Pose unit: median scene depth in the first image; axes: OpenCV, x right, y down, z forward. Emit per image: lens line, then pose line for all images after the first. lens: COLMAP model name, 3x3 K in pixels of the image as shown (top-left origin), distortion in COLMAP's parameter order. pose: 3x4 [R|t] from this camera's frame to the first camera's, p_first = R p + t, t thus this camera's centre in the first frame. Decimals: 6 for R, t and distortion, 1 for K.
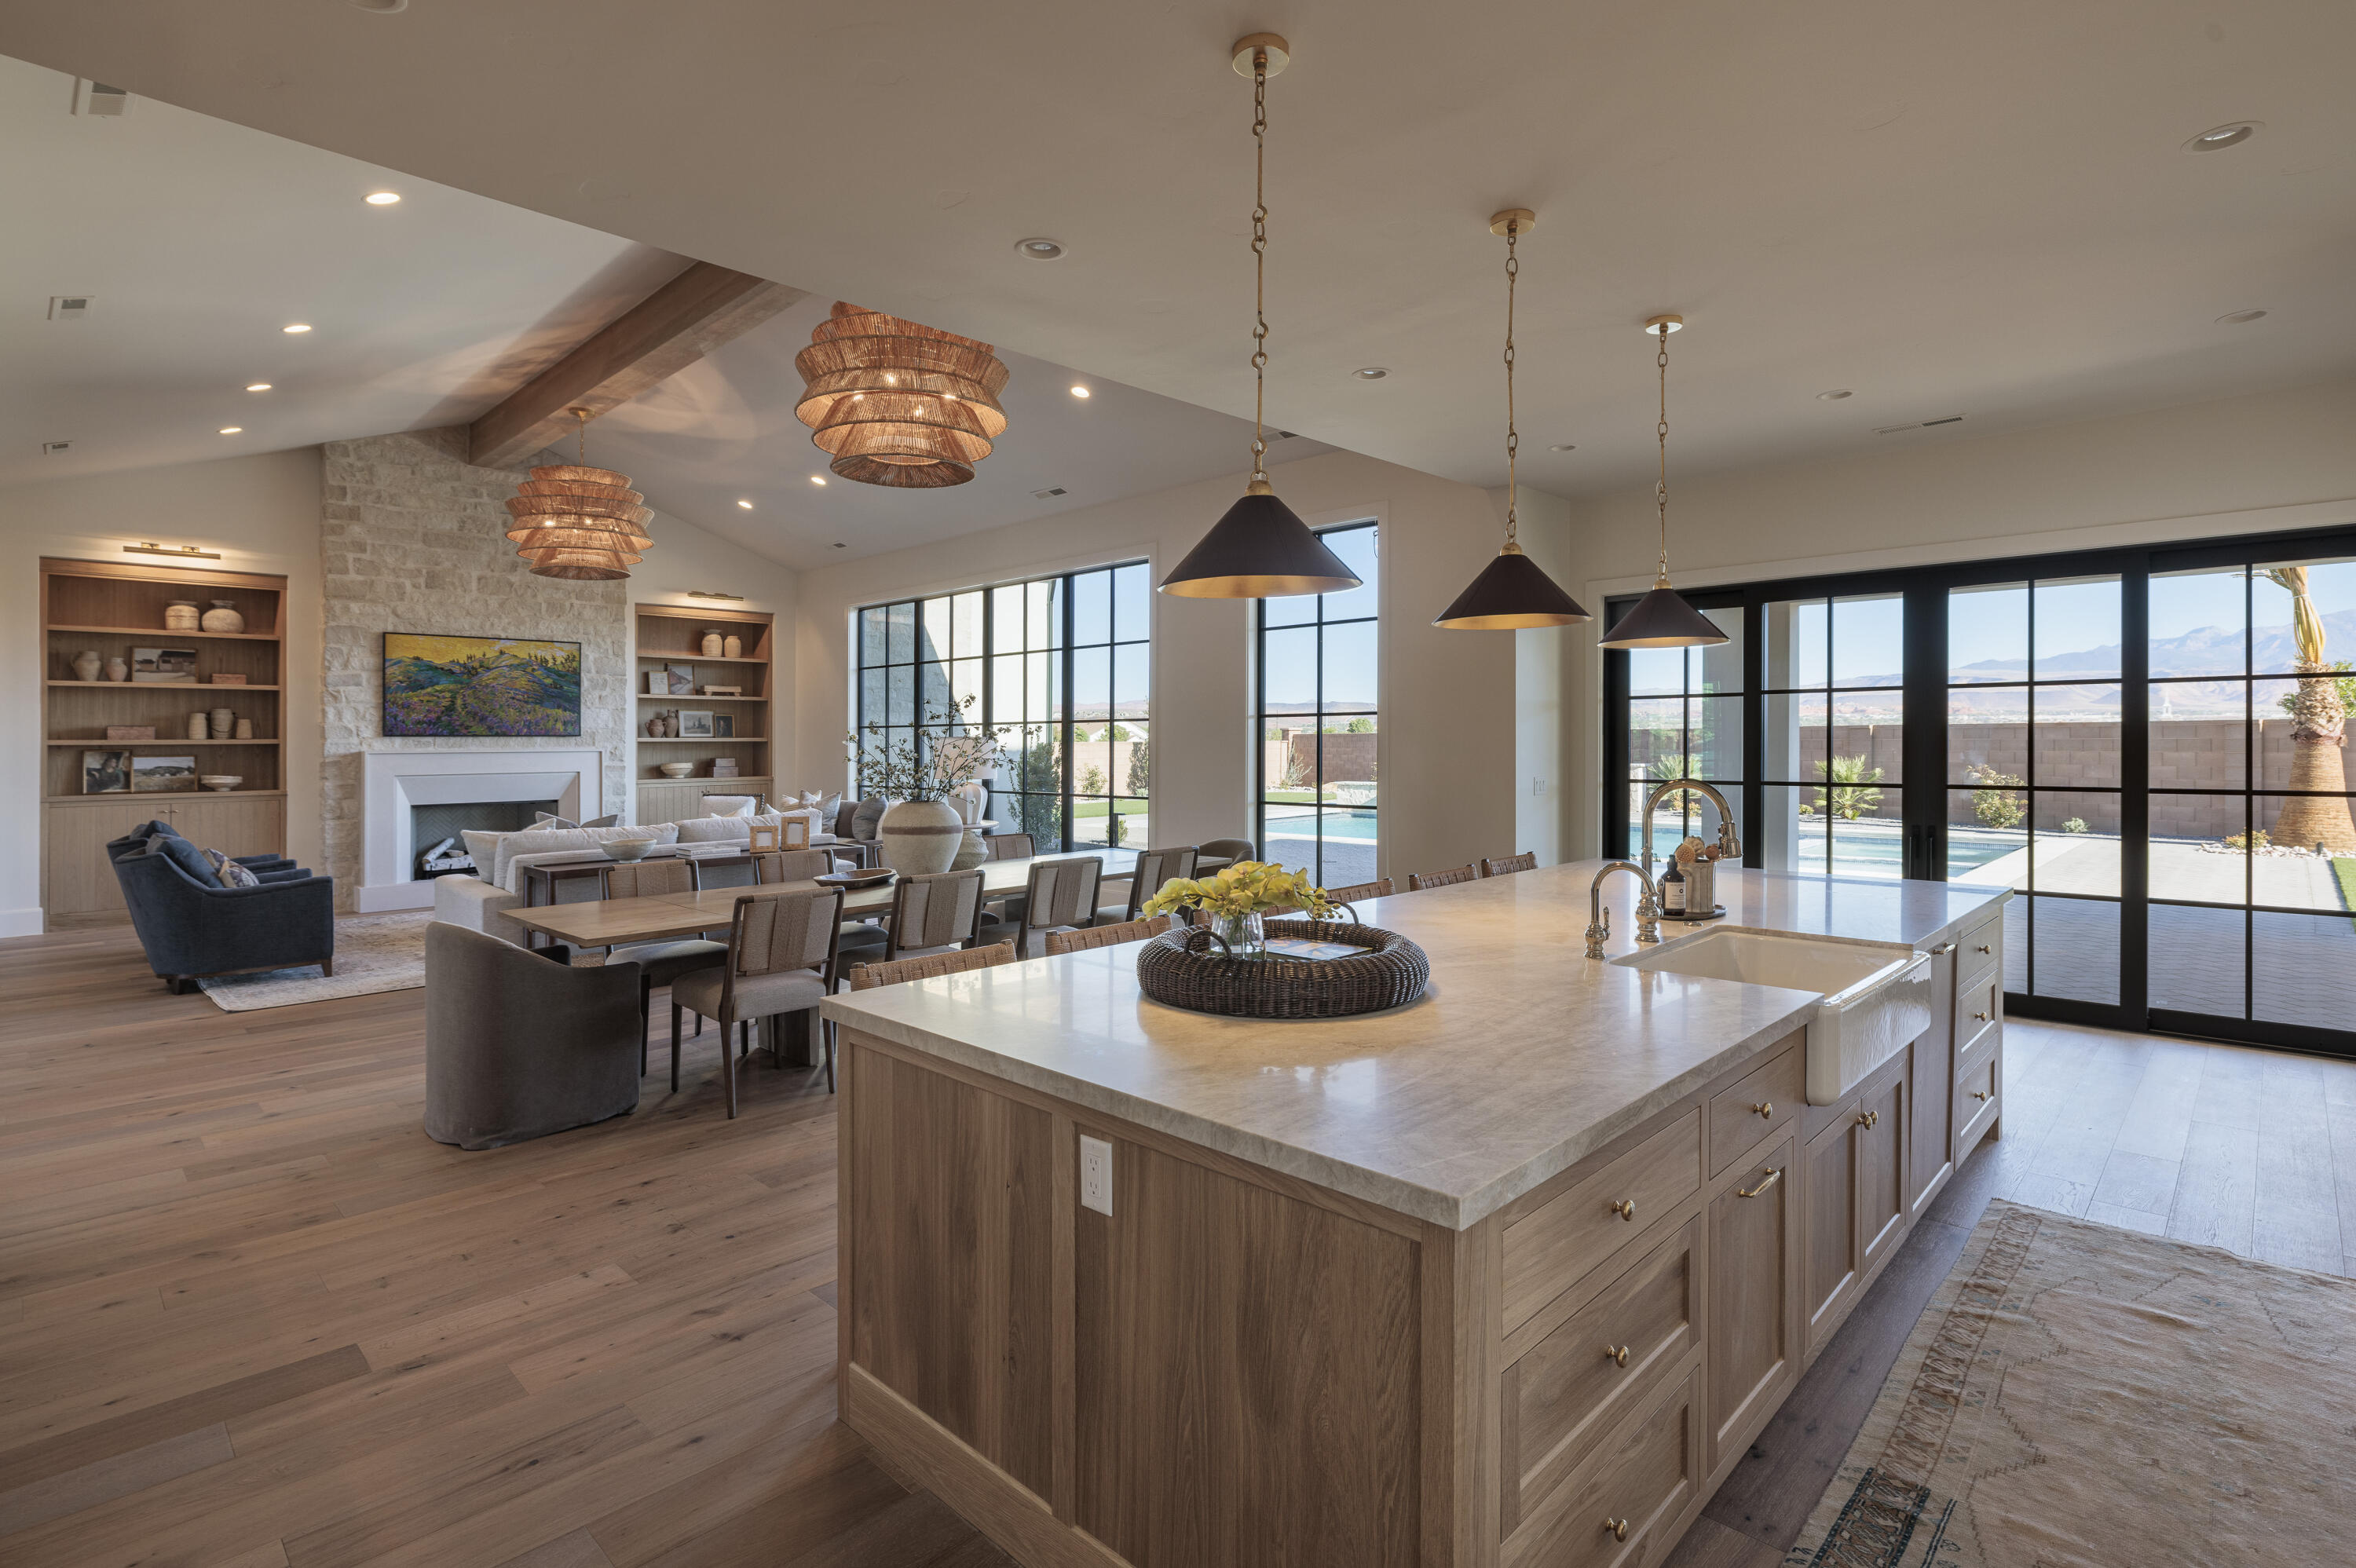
lens RADIAL K [[1128.9, 0, 1172.1], [0, 1128.9, 728.0], [0, 0, 1]] dist [-0.002038, -0.000183]
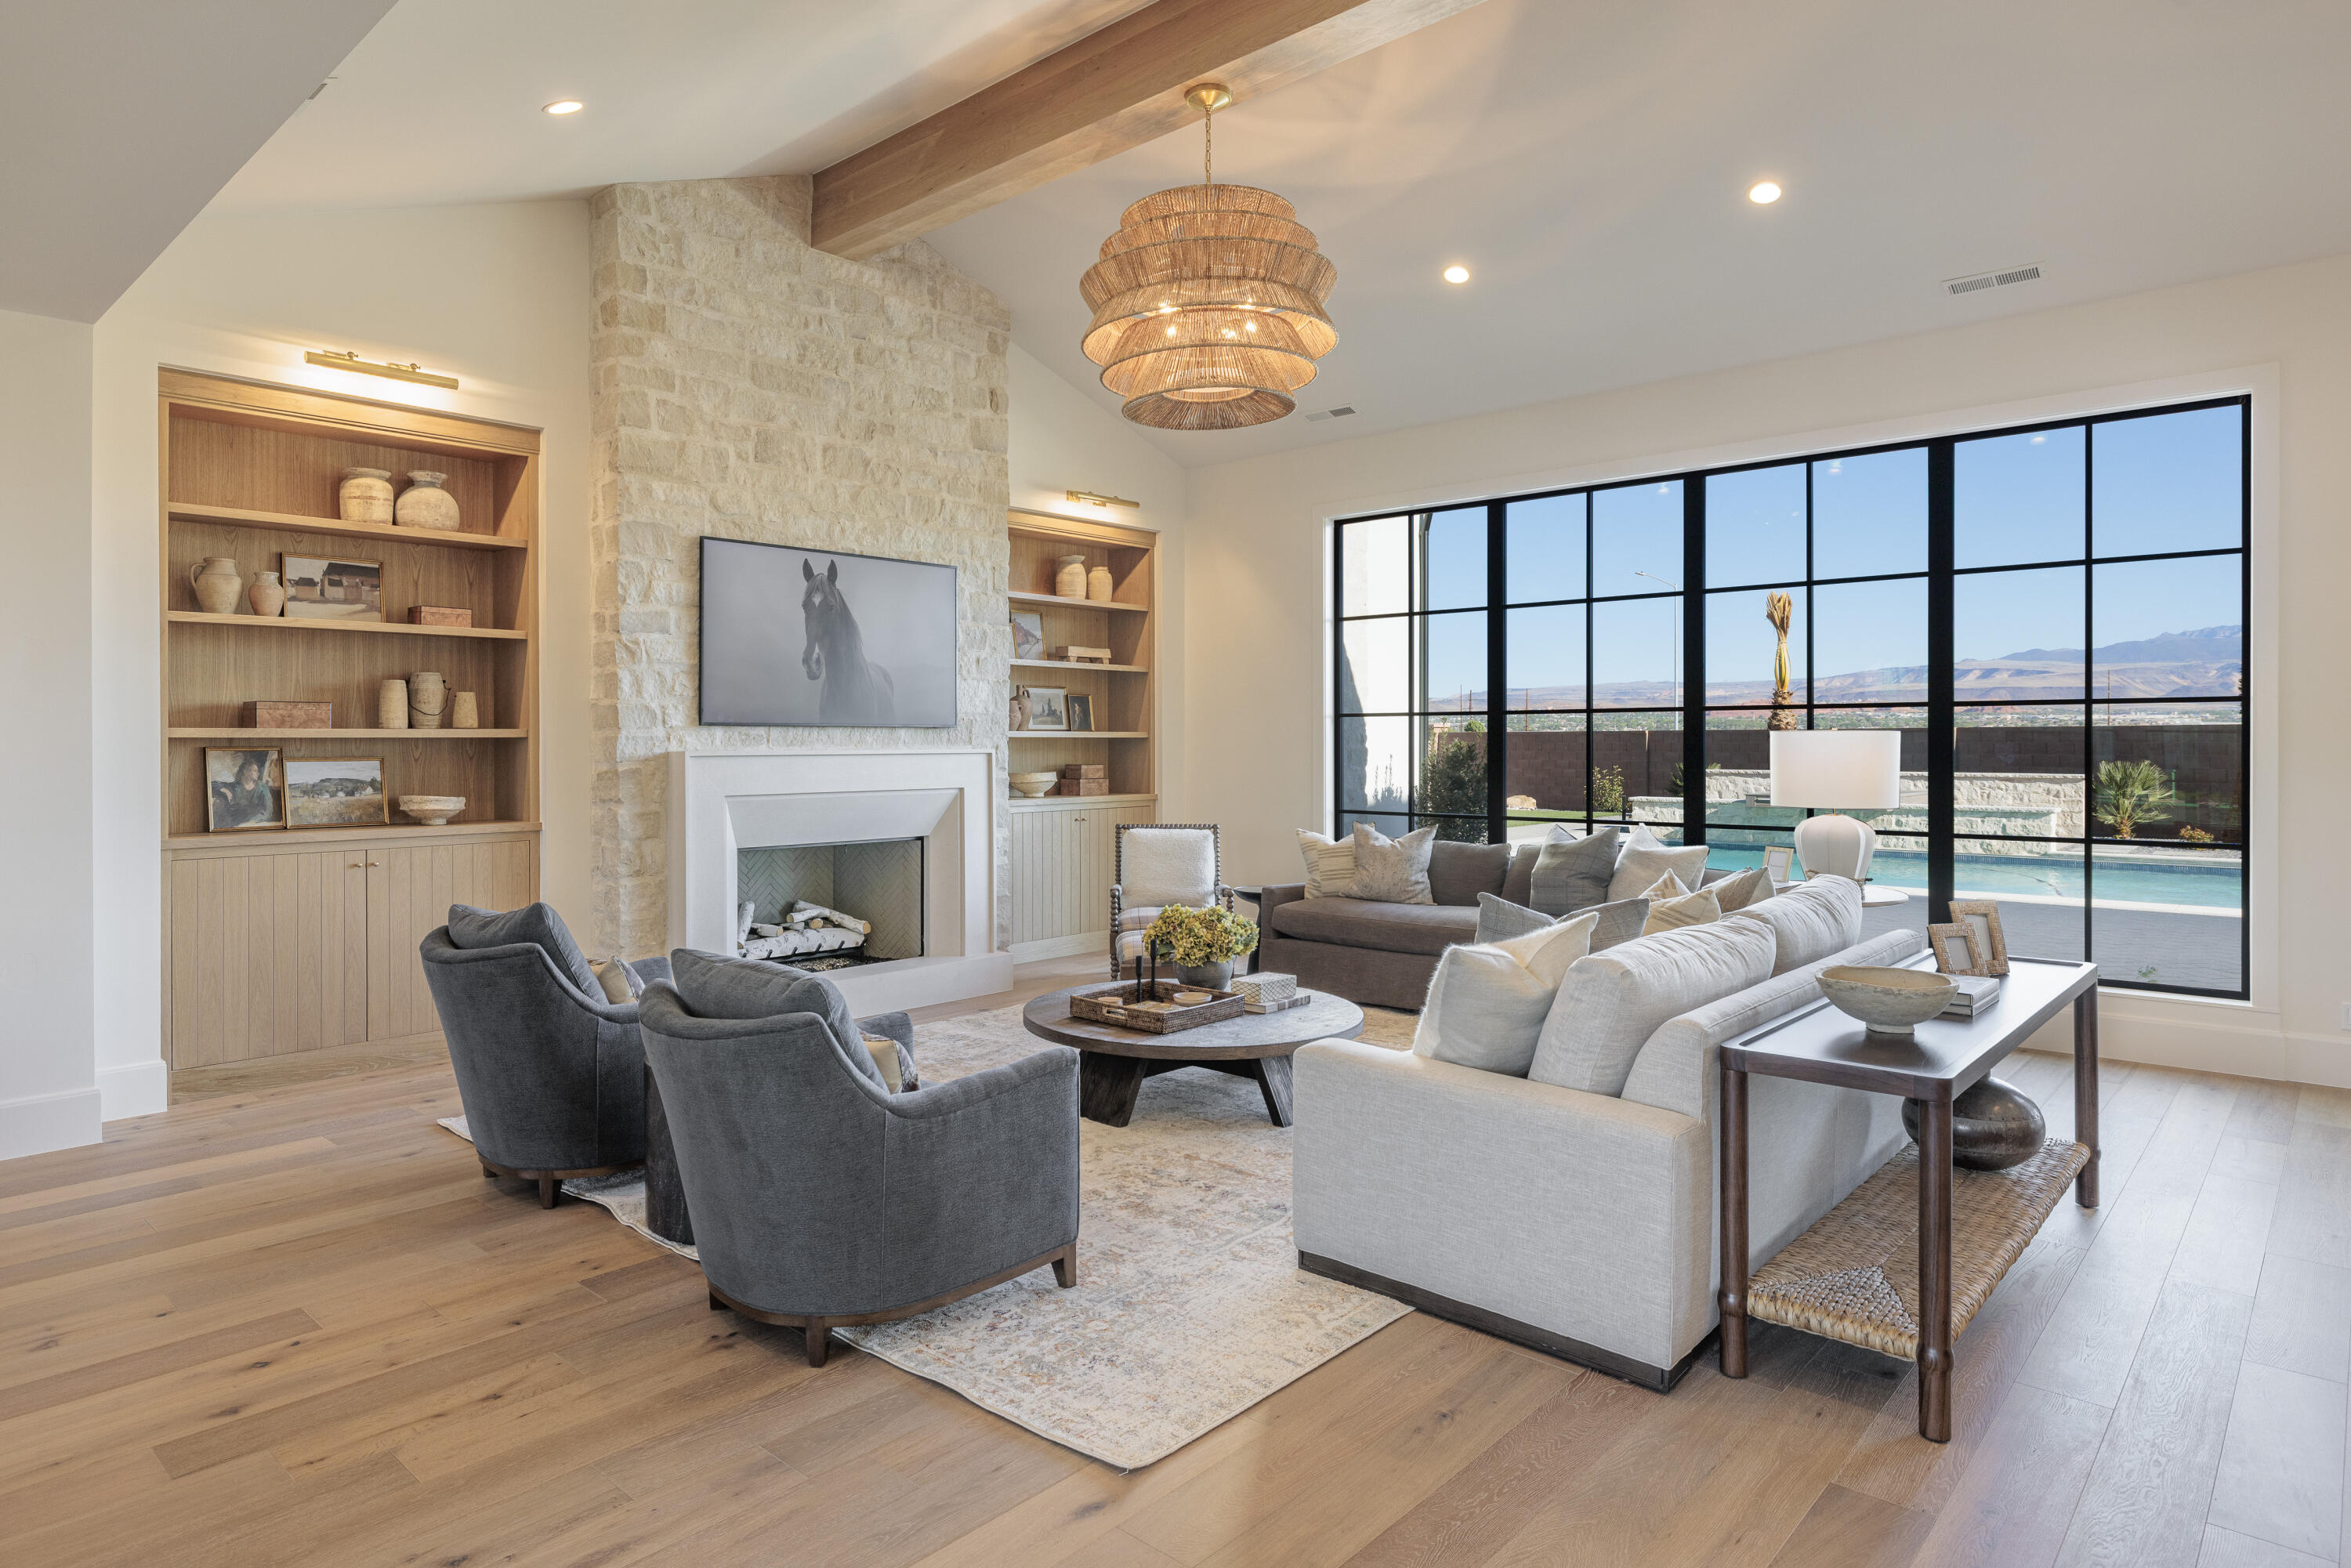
lens RADIAL K [[1332.1, 0, 1084.8], [0, 1332.1, 733.2], [0, 0, 1]] dist [0.003790, 0.000510]
pose [[0.999952, 0.005576, 0.008025, -0.510377], [-0.005627, 0.999964, 0.006351, 0.006184], [-0.007989, -0.006396, 0.999948, 0.341255]]
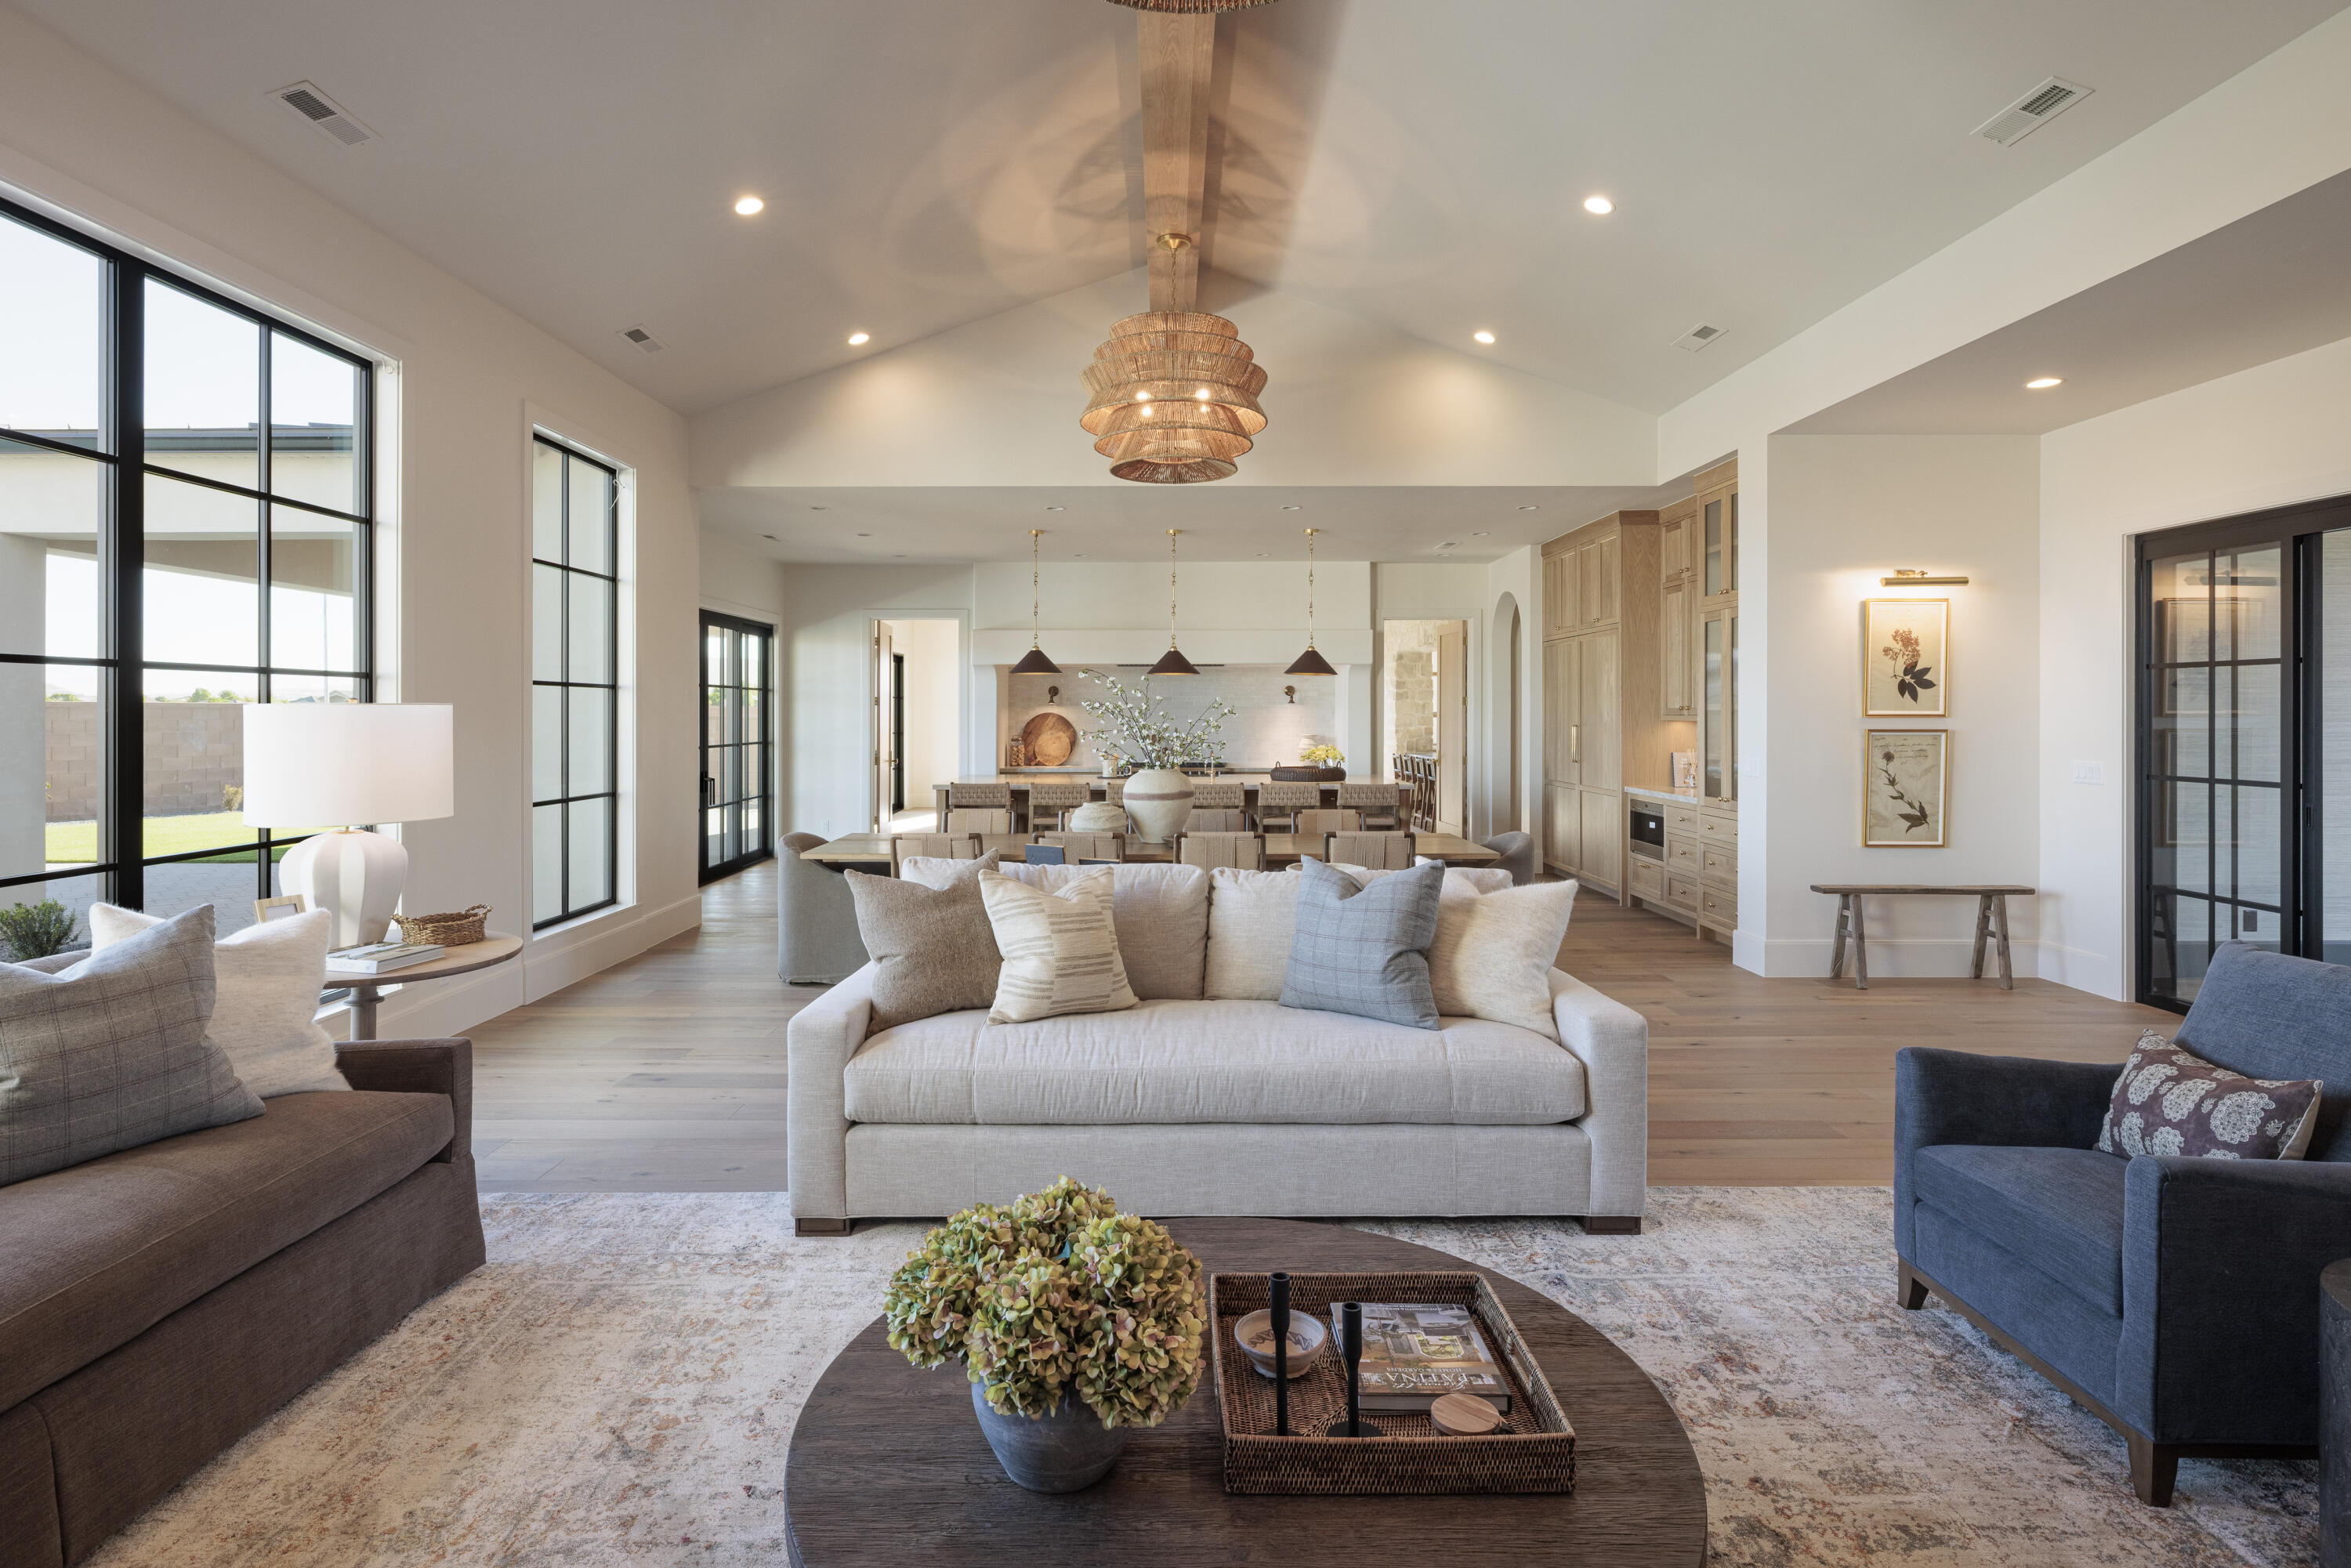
lens RADIAL K [[1169.4, 0, 1168.7], [0, 1169.4, 717.4], [0, 0, 1]] dist [-0.004402, 0.000240]
pose [[-0.705942, 0.005453, 0.708248, -0.566711], [-0.000711, 0.999964, -0.008407, 0.014672], [-0.708269, -0.006438, -0.705913, 0.996844]]
